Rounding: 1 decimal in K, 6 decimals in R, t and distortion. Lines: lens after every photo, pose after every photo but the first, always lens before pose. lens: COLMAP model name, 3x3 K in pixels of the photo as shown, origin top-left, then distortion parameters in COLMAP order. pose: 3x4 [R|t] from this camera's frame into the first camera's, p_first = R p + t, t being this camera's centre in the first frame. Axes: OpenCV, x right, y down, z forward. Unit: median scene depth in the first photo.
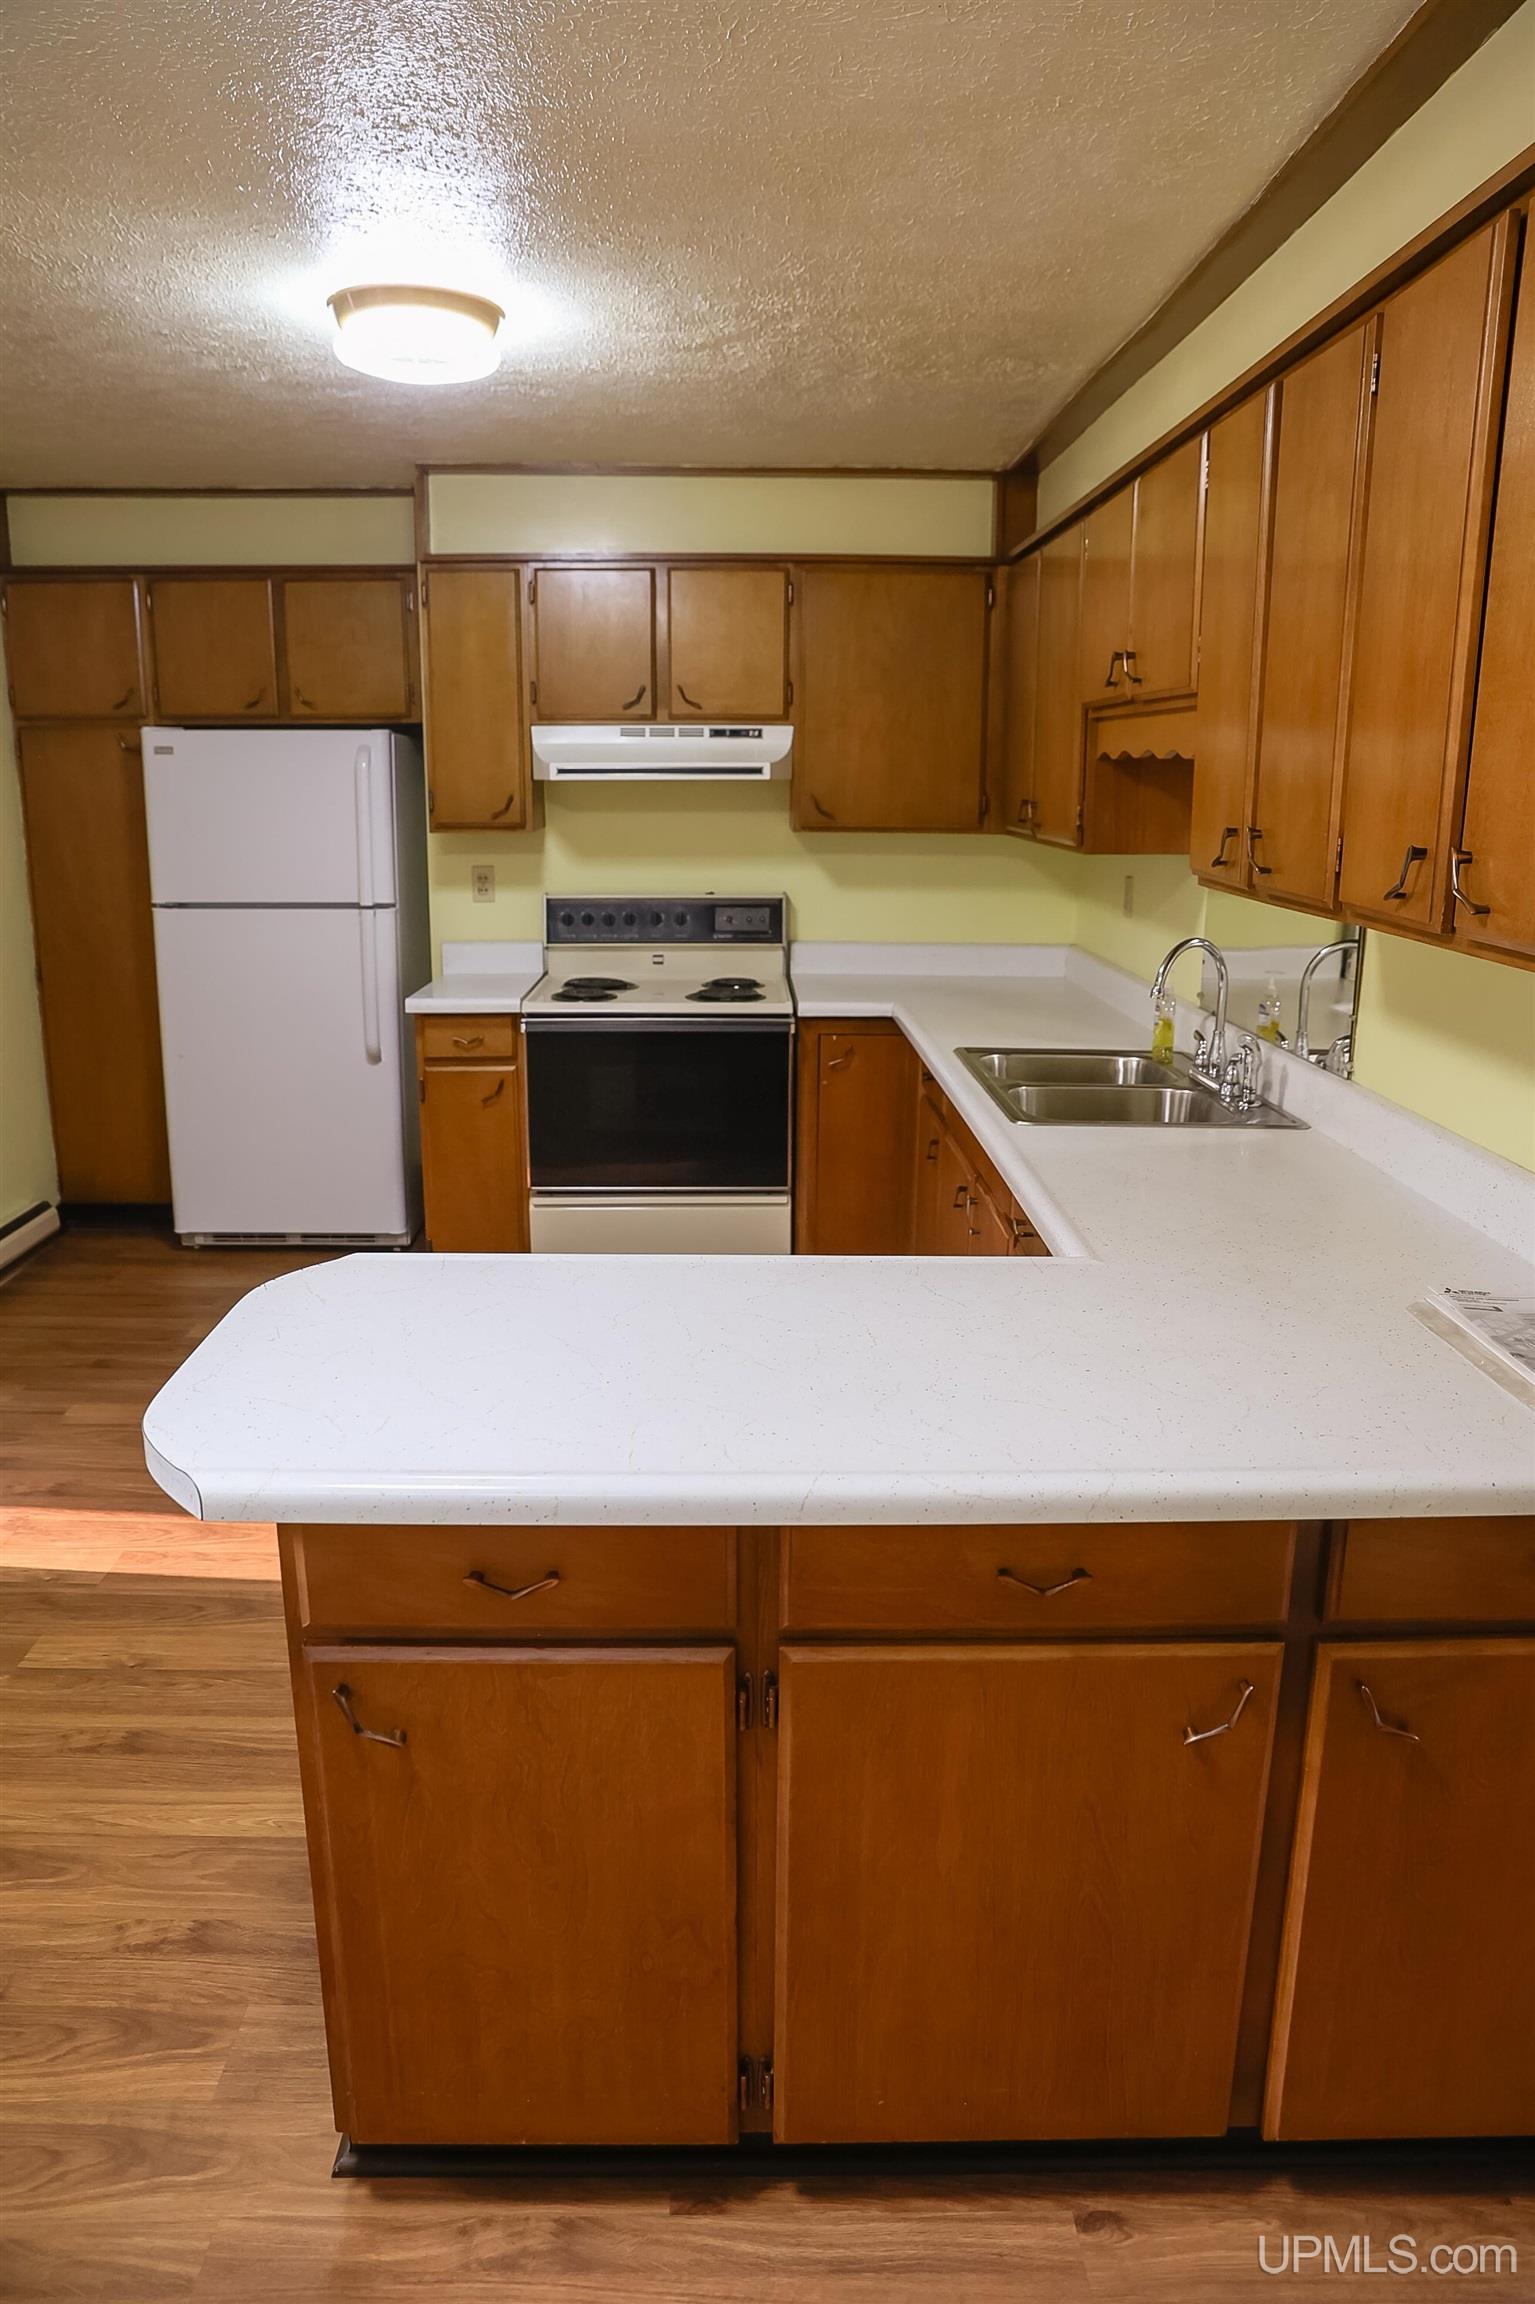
lens RADIAL K [[1565.9, 0, 765.7], [0, 1565.9, 1159.4], [0, 0, 1]] dist [-0.050723, 0.021760]
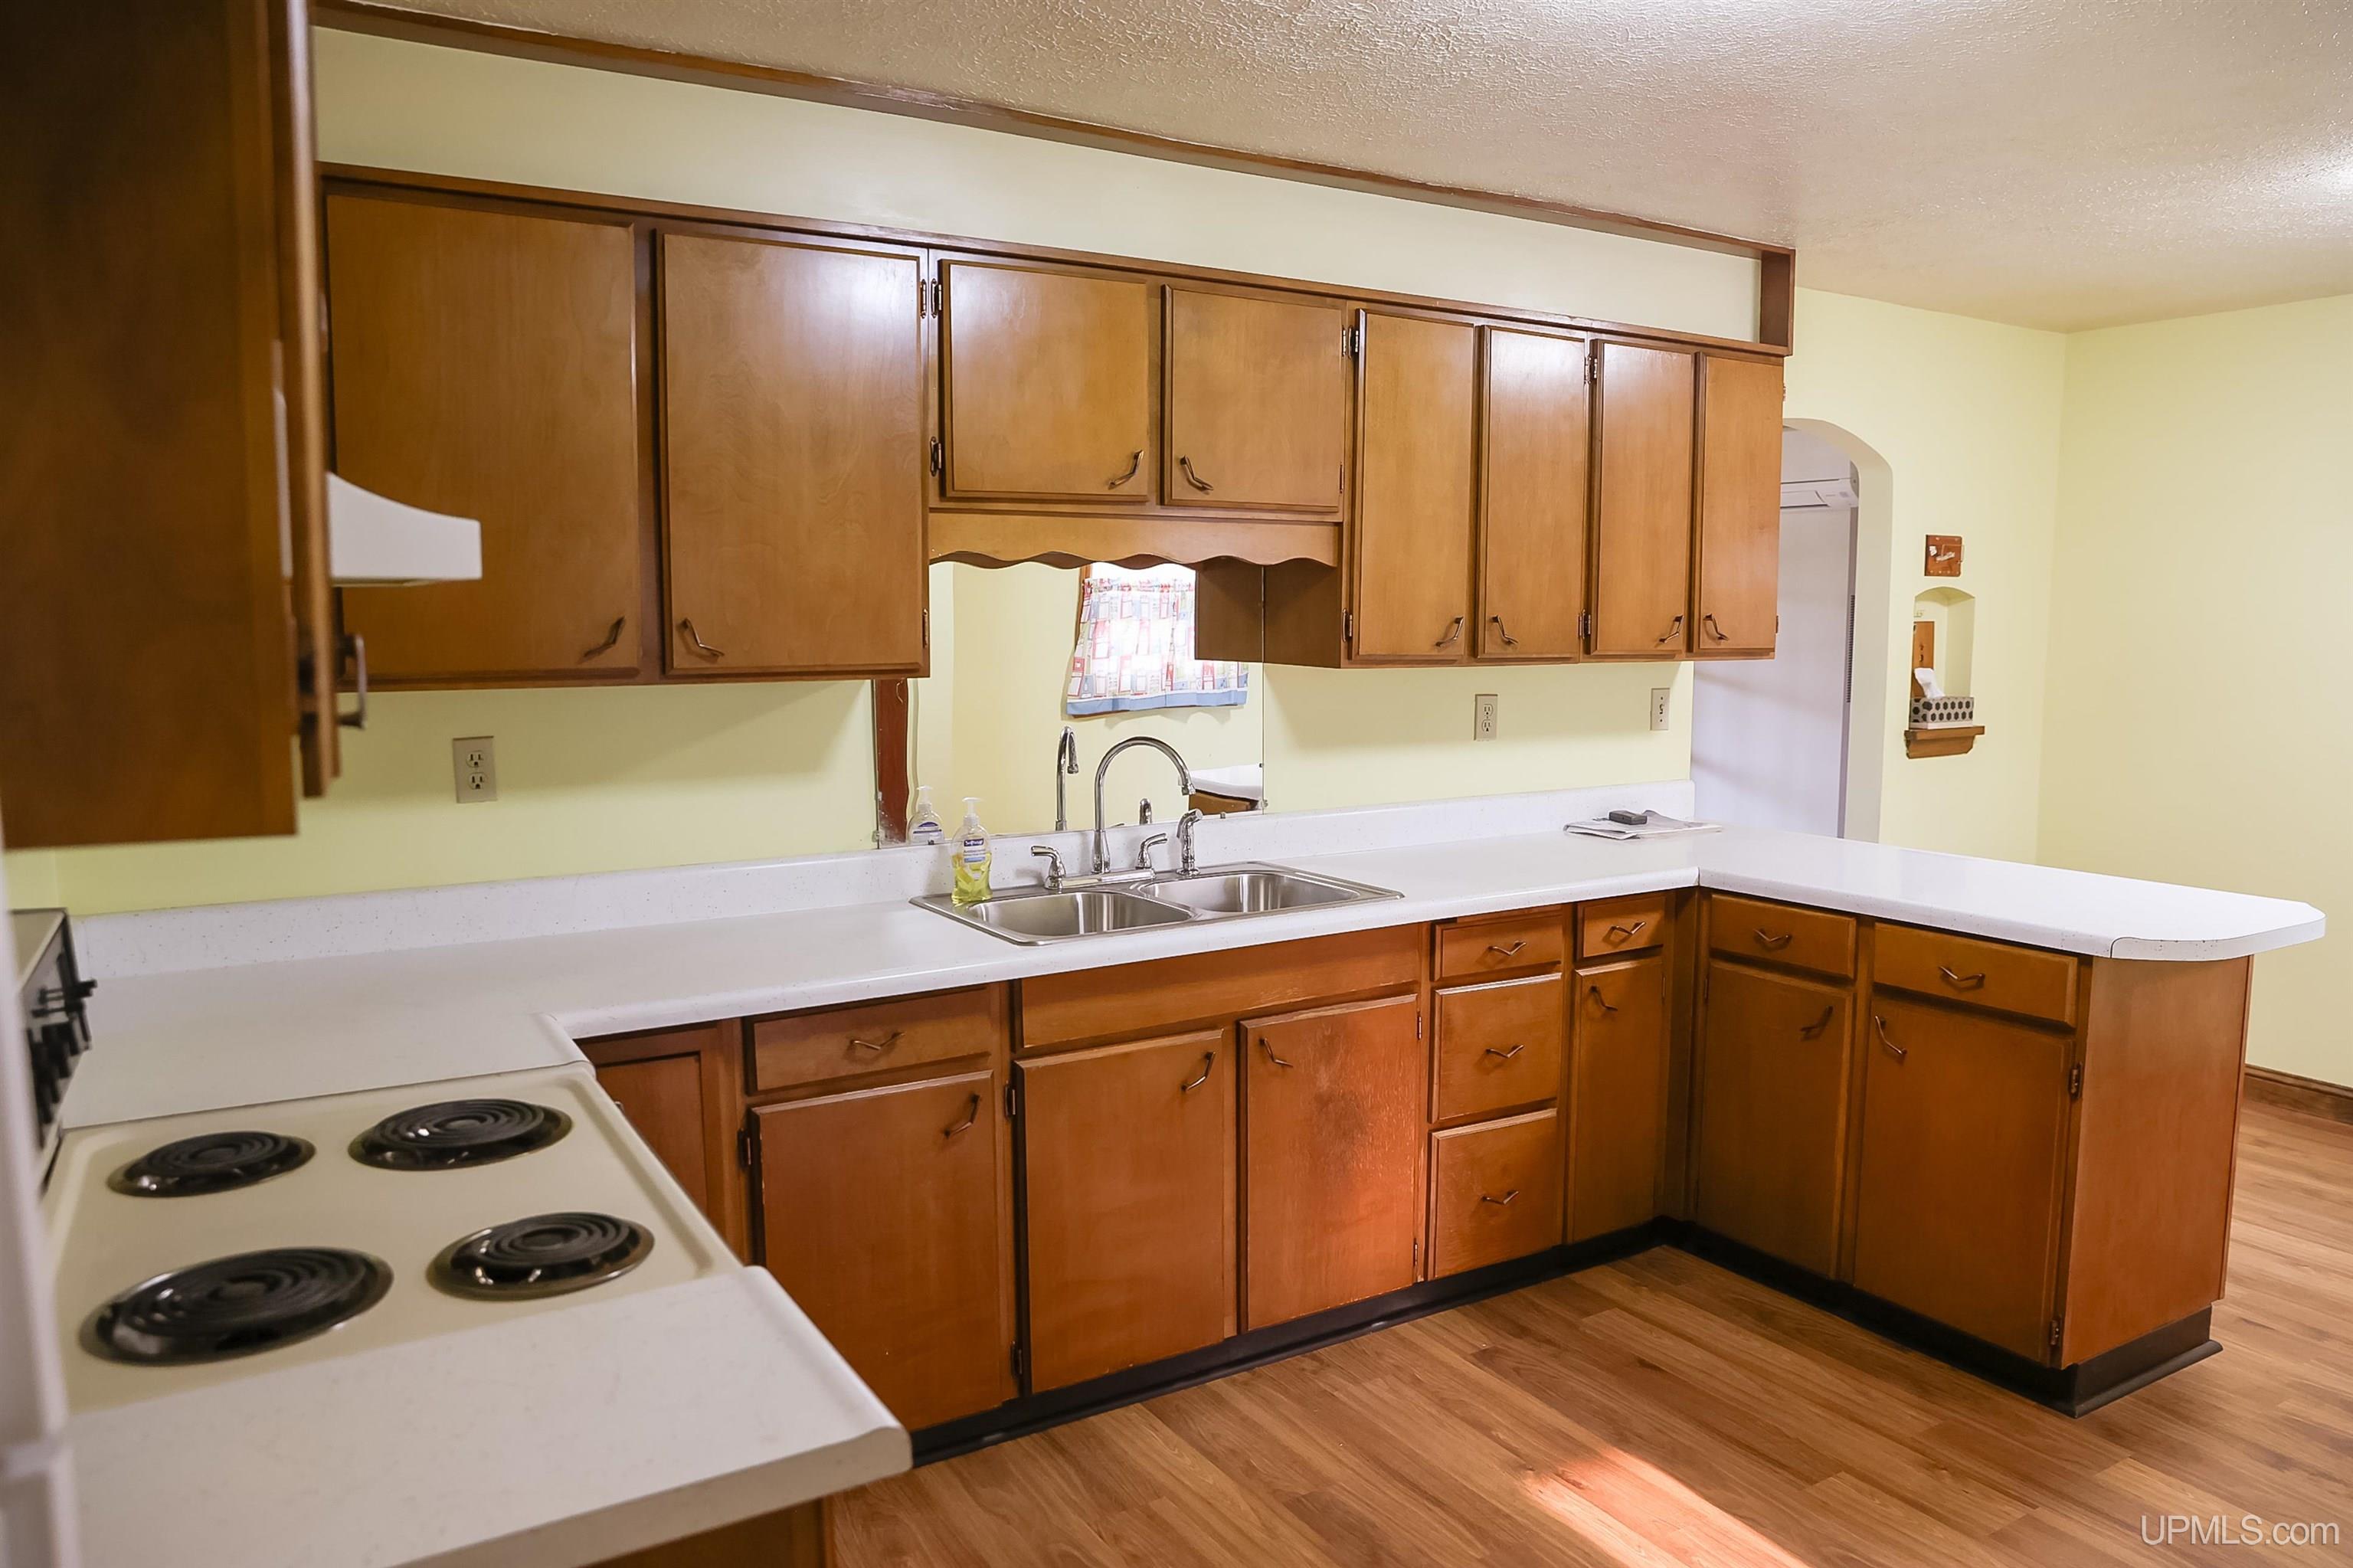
lens RADIAL K [[1599.2, 0, 1182.4], [0, 1599.2, 781.0], [0, 0, 1]] dist [-0.050723, 0.021760]
pose [[-0.493247, -0.109818, 0.862930, -0.451531], [0.201033, 0.950755, 0.235904, -0.251489], [-0.846341, 0.289837, -0.446880, 1.025086]]
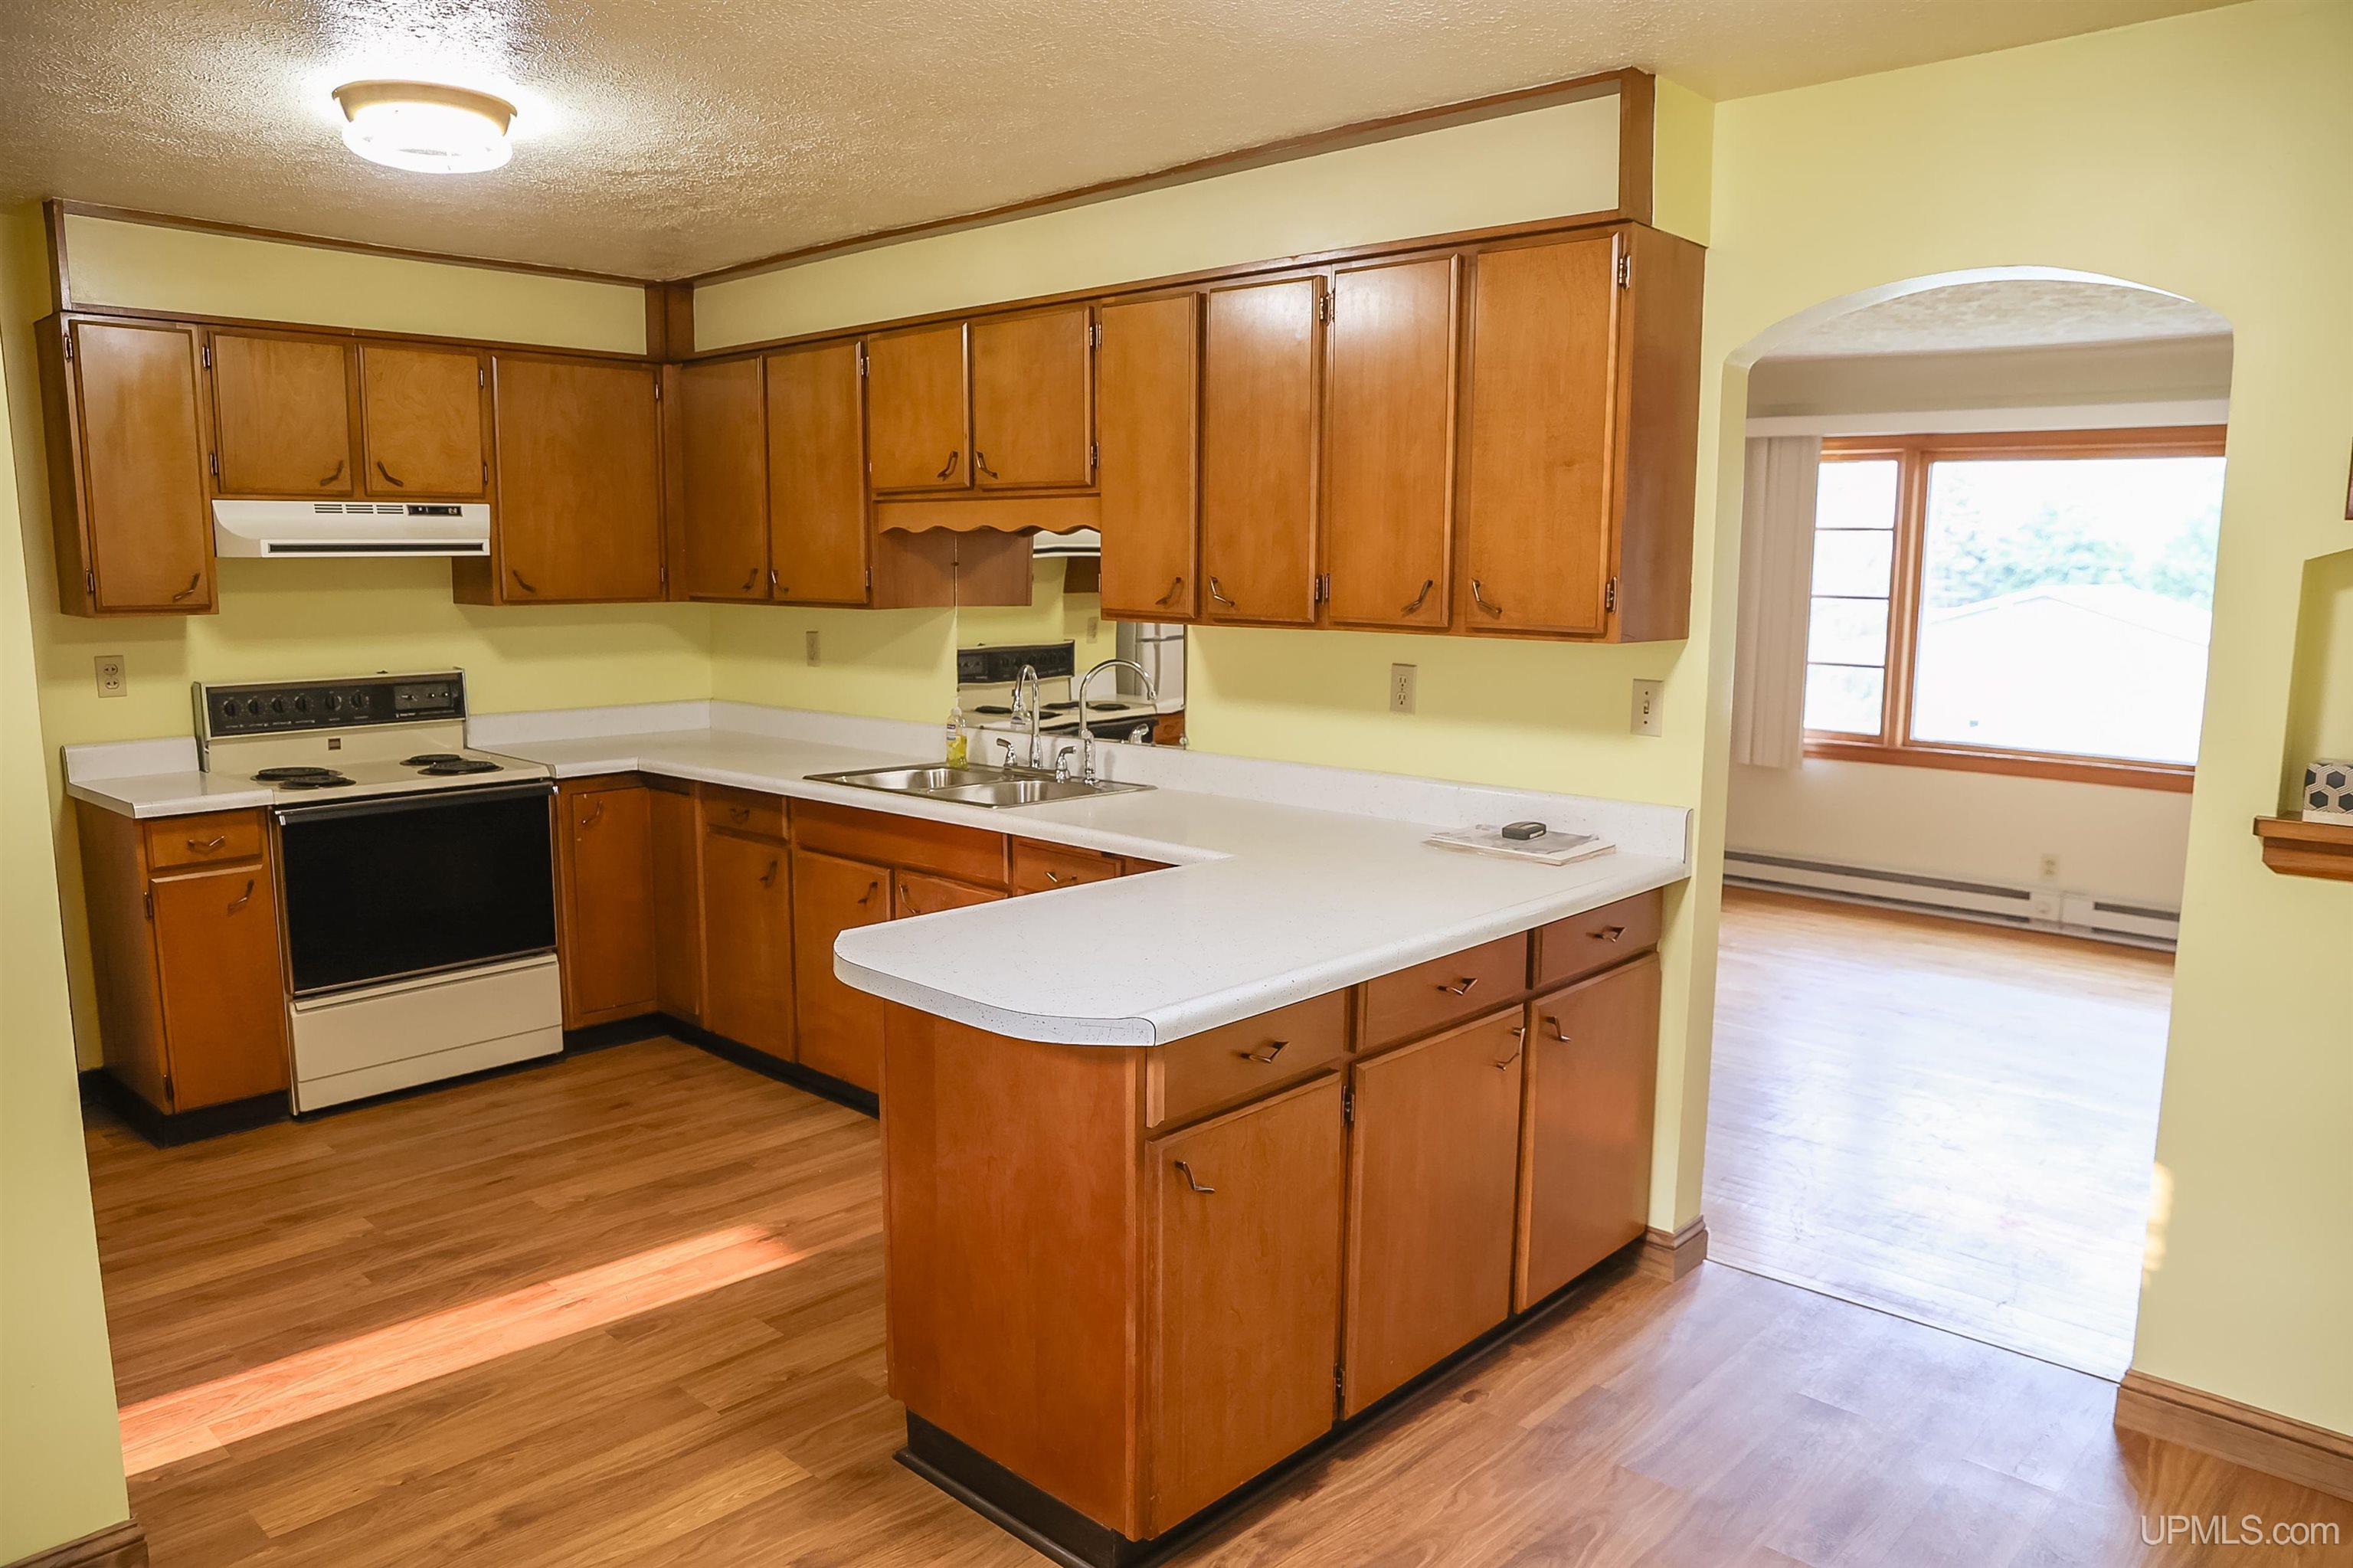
lens RADIAL K [[1599.2, 0, 1187.1], [0, 1599.2, 777.0], [0, 0, 1]] dist [-0.050723, 0.021760]
pose [[0.703297, -0.105698, 0.702994, -0.417992], [0.174337, 0.984332, -0.026414, 0.008443], [-0.689188, 0.141135, 0.710705, -0.038467]]
